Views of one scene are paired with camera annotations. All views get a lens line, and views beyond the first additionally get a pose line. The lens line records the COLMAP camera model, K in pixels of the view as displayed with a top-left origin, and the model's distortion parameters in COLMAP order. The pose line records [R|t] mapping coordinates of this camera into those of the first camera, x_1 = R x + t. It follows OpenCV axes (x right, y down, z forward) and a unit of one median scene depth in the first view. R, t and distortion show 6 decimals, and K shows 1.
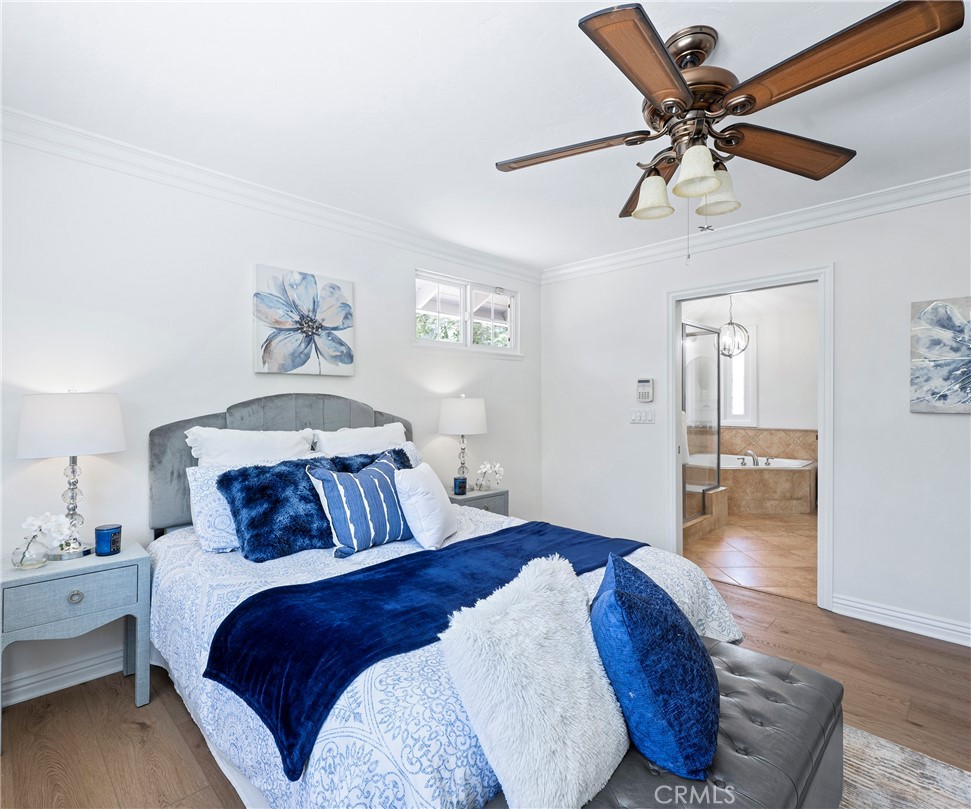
lens RADIAL K [[486.7, 0, 486.5], [0, 486.7, 400.0], [0, 0, 1]] dist [0.000929, -0.000005]
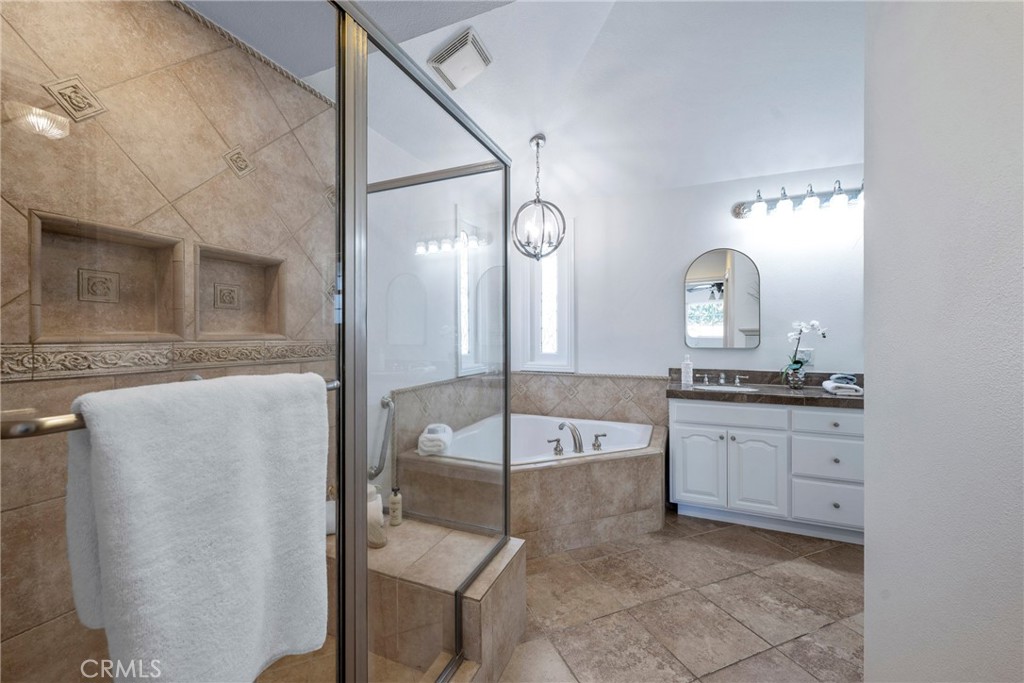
lens RADIAL K [[413.9, 0, 502.2], [0, 413.9, 335.6], [0, 0, 1]] dist [0.000469, 0.000100]
pose [[0.936168, -0.002394, 0.351546, 0.323552], [0.002022, 0.999997, 0.001426, 0.004903], [-0.351548, -0.000625, 0.936170, 0.620258]]
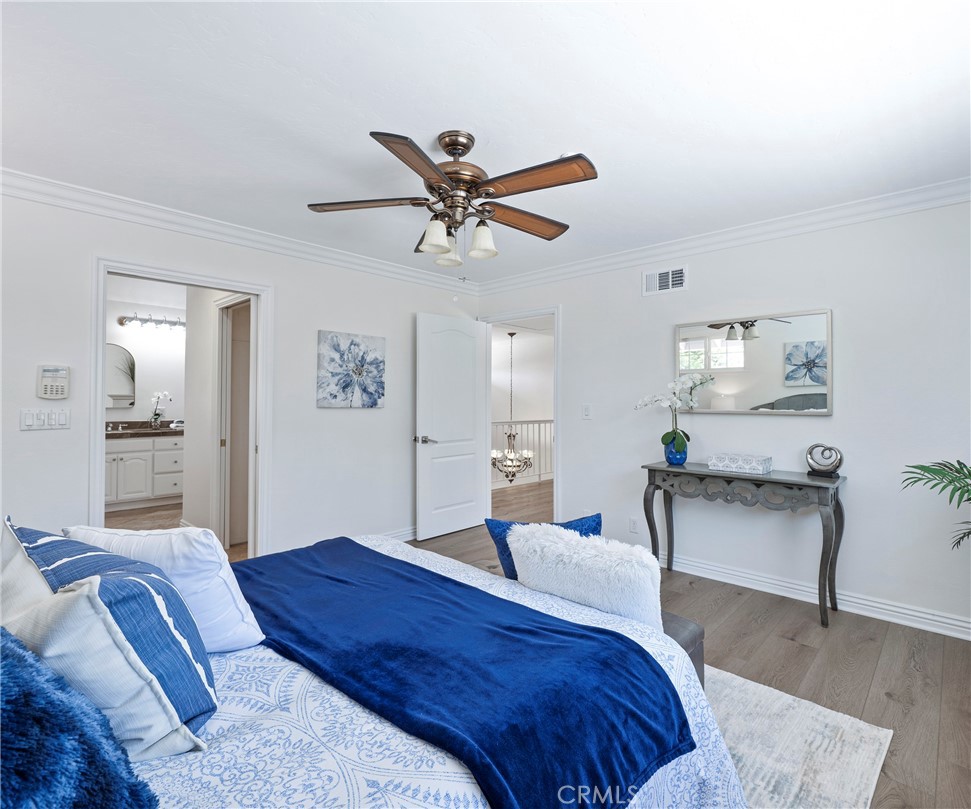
lens RADIAL K [[495.7, 0, 475.2], [0, 495.7, 388.7], [0, 0, 1]] dist [-0.001072, 0.000926]
pose [[-0.010827, 0.022982, 0.999677, -0.275204], [-0.008761, 0.999695, -0.023077, 0.000218], [-0.999903, -0.009008, -0.010622, 0.269634]]
